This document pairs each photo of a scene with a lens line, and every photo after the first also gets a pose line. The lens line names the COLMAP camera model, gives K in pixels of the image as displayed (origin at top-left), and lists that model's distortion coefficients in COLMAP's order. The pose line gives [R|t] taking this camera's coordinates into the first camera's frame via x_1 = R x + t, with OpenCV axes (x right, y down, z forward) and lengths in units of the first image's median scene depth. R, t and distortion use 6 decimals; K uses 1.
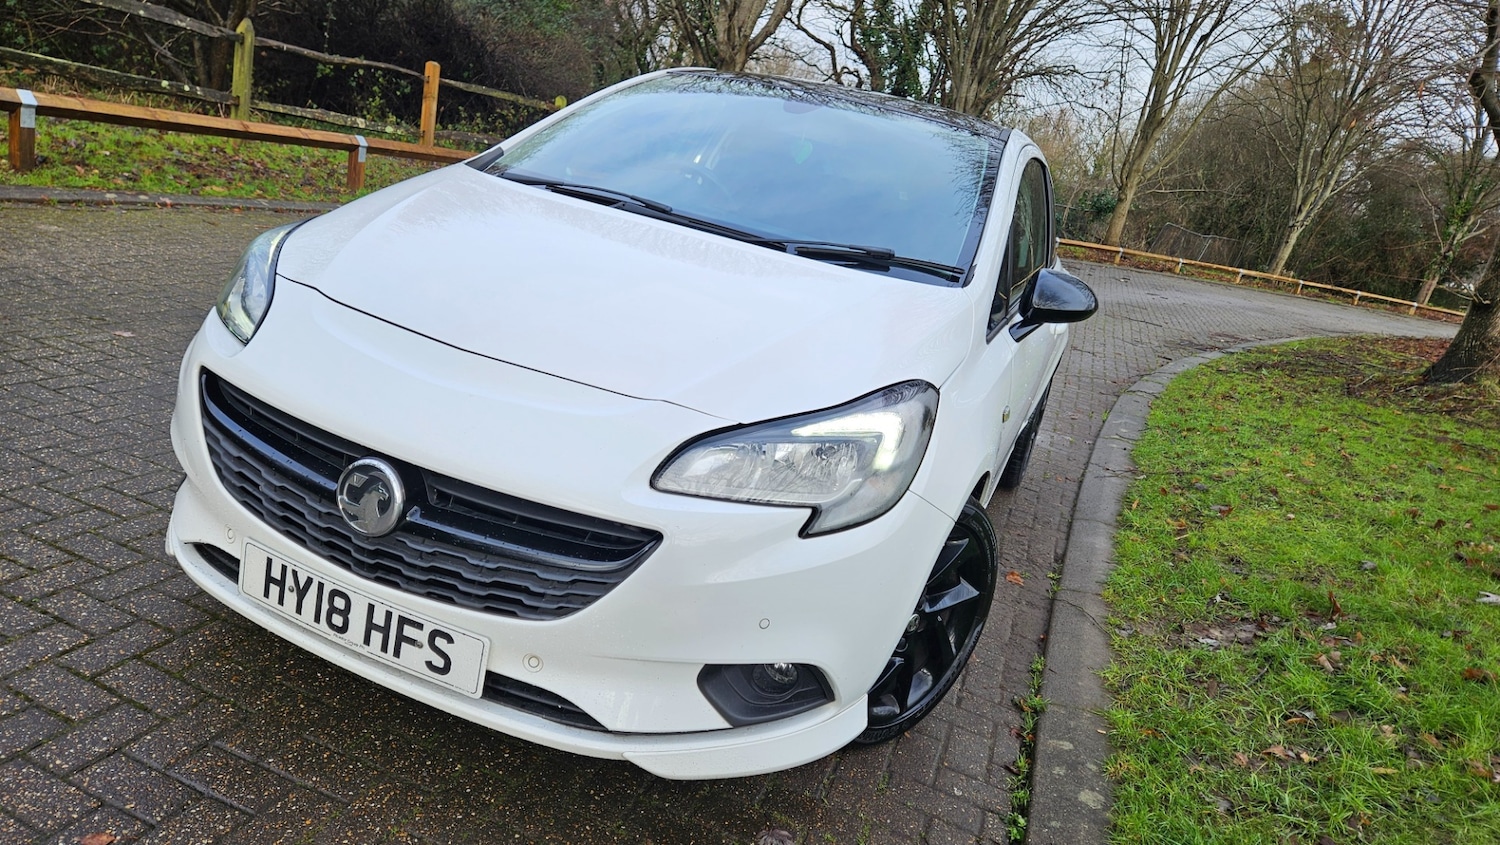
lens RADIAL K [[1005.7, 0, 742.4], [0, 1005.7, 412.4], [0, 0, 1]] dist [0.073210, -0.059925]
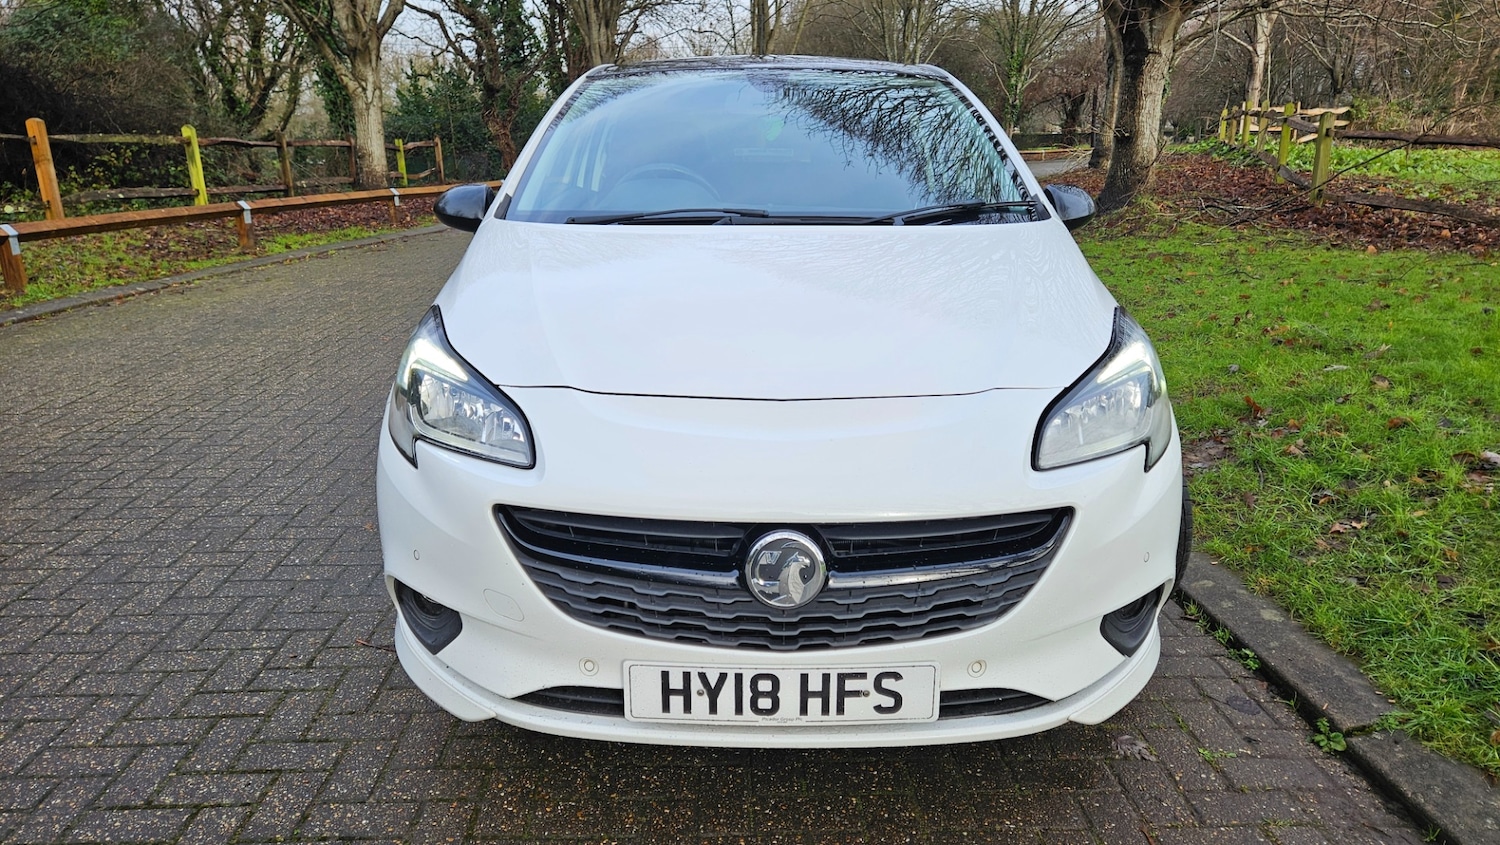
lens RADIAL K [[1005.7, 0, 742.4], [0, 1005.7, 426.1], [0, 0, 1]] dist [0.073210, -0.059925]
pose [[0.906871, -0.299573, 0.296378, -0.464735], [0.281958, 0.954035, 0.101573, -0.113284], [-0.313184, -0.008547, 0.949654, 0.069791]]
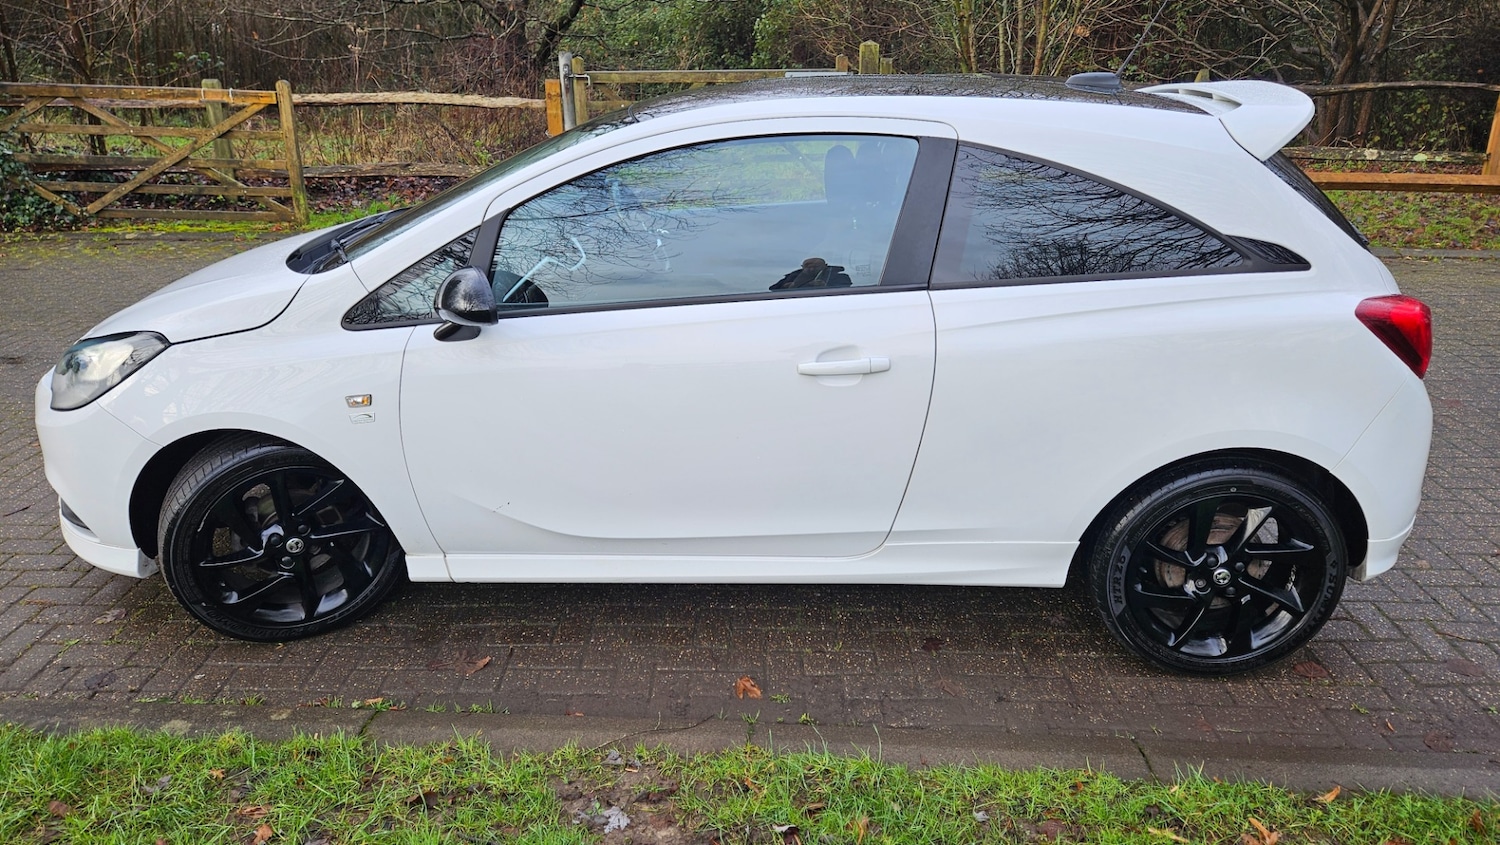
lens RADIAL K [[1005.7, 0, 753.4], [0, 1005.7, 411.3], [0, 0, 1]] dist [0.073210, -0.059925]
pose [[0.306584, 0.124934, -0.943609, 1.432920], [-0.179909, 0.981085, 0.071443, -0.141400], [0.934687, 0.147860, 0.323262, 1.102563]]
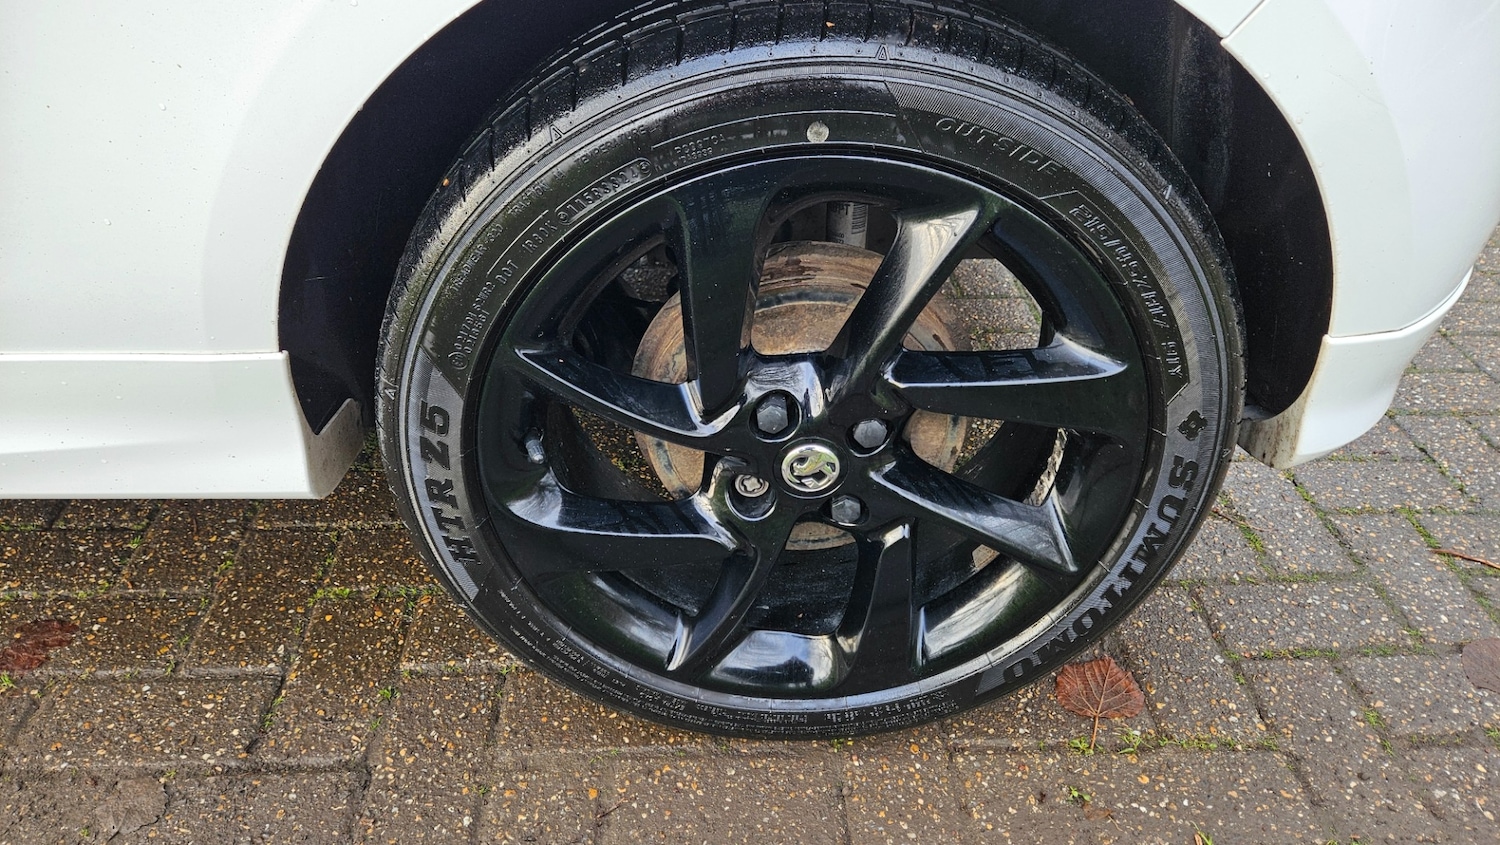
lens RADIAL K [[1005.7, 0, 752.0], [0, 1005.7, 414.5], [0, 0, 1]] dist [0.073210, -0.059925]
pose [[0.384232, 0.352687, -0.853216, 0.813385], [-0.191868, 0.934485, 0.299876, -0.081930], [0.903079, 0.048482, 0.426728, 1.818099]]
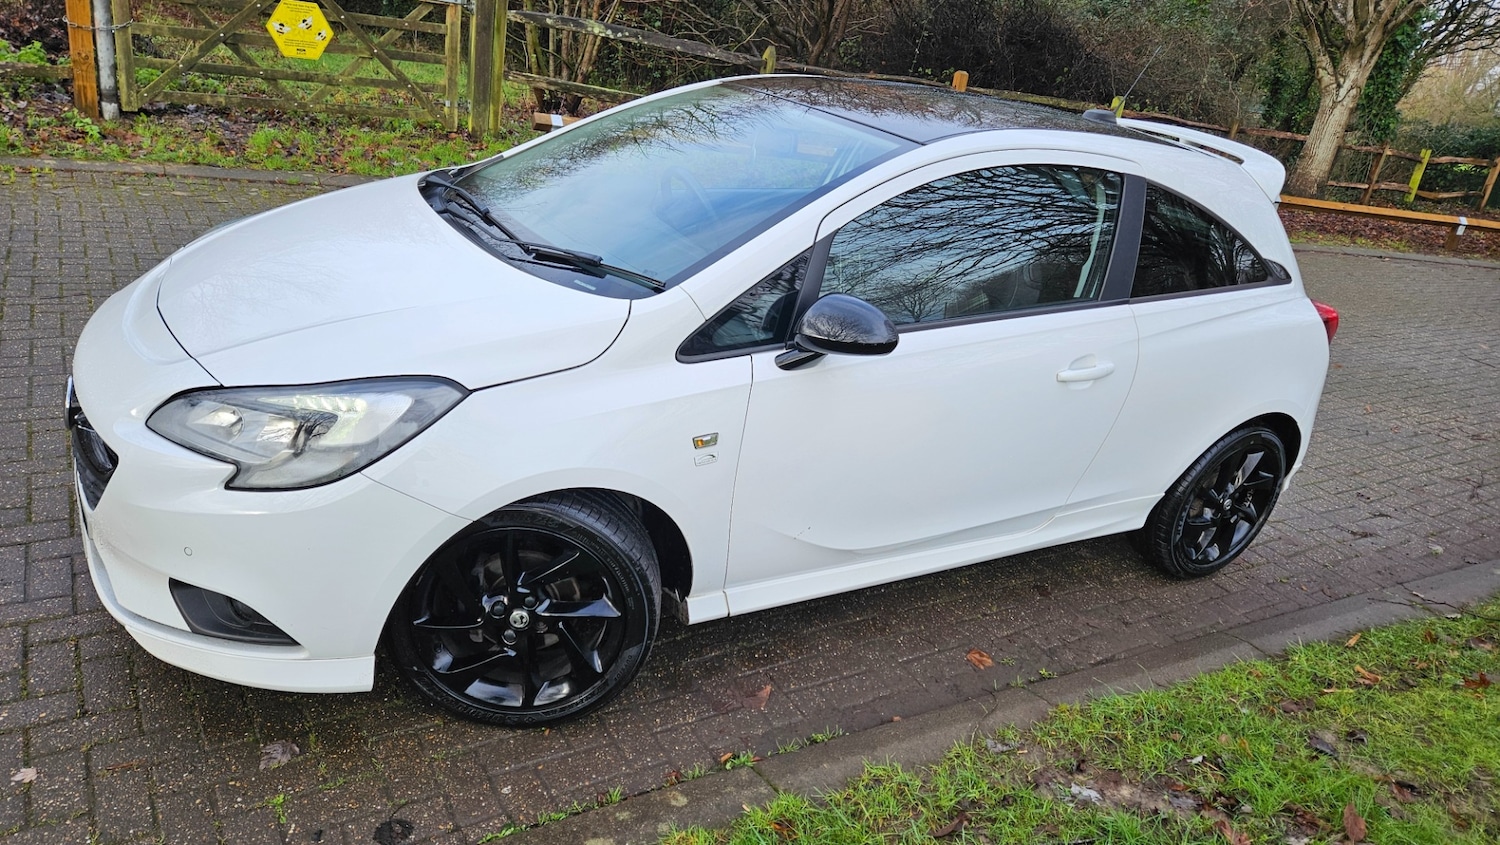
lens RADIAL K [[1005.7, 0, 762.3], [0, 1005.7, 428.5], [0, 0, 1]] dist [0.073210, -0.059925]
pose [[0.795537, 0.153253, -0.586204, 0.890676], [-0.147485, 0.987364, 0.057978, -0.075111], [0.587682, 0.040333, 0.808086, 0.294811]]
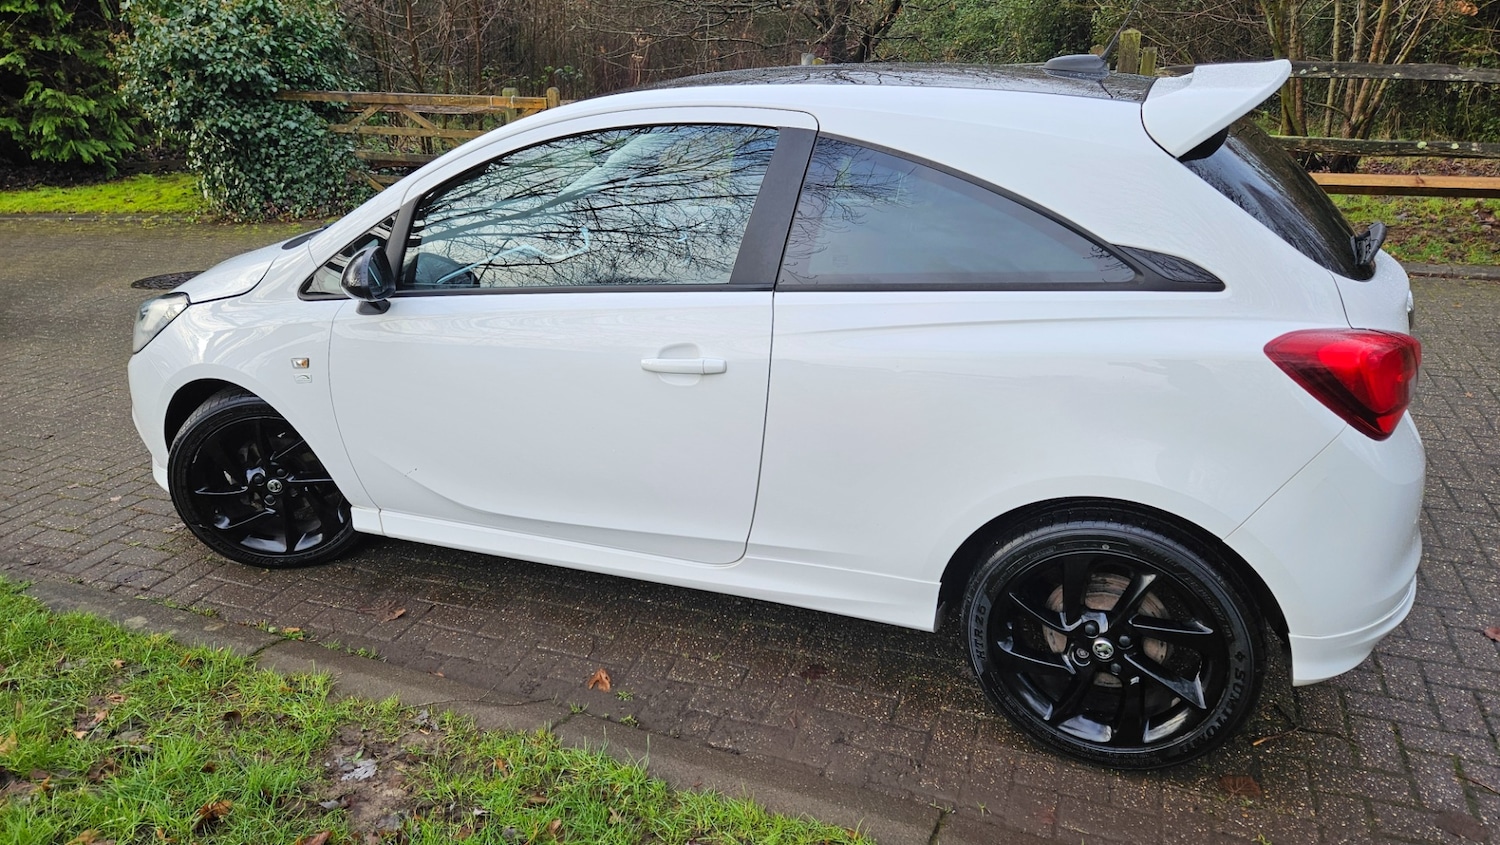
lens RADIAL K [[1005.7, 0, 742.8], [0, 1005.7, 415.7], [0, 0, 1]] dist [0.073210, -0.059925]
pose [[-0.043153, 0.138832, -0.989375, 1.474495], [-0.236088, 0.960834, 0.145125, -0.241511], [0.970773, 0.239842, -0.008687, 1.601484]]
